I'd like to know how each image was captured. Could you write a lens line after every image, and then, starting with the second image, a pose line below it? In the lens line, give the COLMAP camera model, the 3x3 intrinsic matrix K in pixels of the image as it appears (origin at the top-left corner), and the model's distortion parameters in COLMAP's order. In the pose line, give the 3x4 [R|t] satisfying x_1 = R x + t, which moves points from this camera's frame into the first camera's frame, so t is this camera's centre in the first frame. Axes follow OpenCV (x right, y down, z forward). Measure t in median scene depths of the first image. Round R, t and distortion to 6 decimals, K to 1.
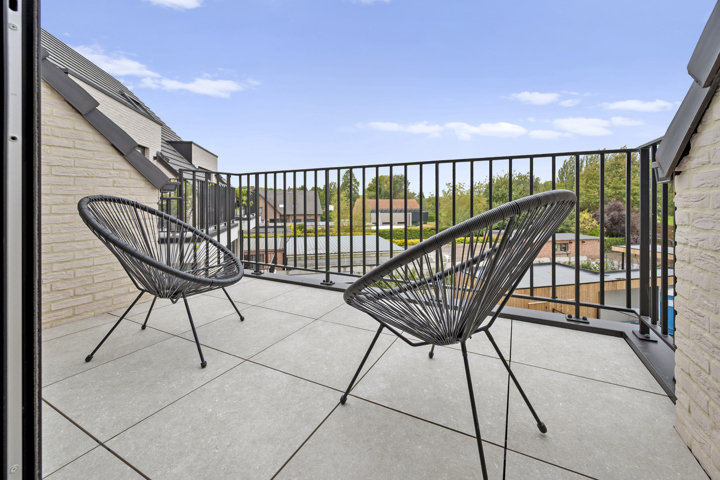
lens RADIAL K [[306.6, 0, 363.8], [0, 306.6, 204.0], [0, 0, 1]] dist [-0.000350, 0.000387]
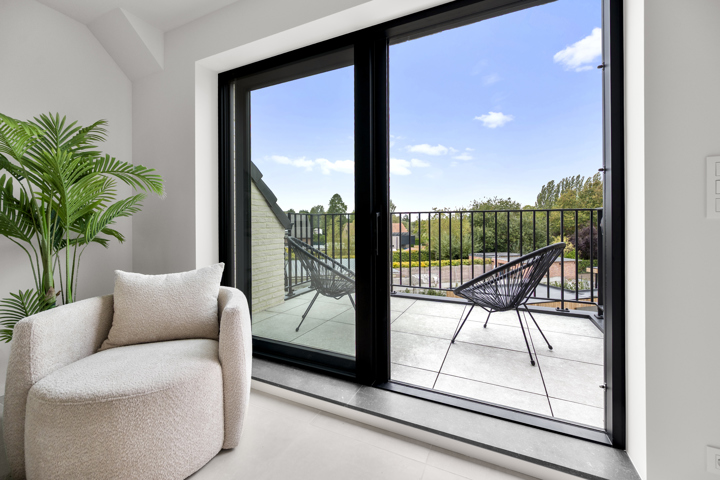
lens RADIAL K [[306.6, 0, 359.4], [0, 306.6, 224.8], [0, 0, 1]] dist [-0.000350, 0.000387]
pose [[0.999062, 0.001682, 0.043273, -0.468608], [-0.001439, 0.999983, -0.005664, -0.071336], [-0.043281, 0.005597, 0.999047, -0.605394]]
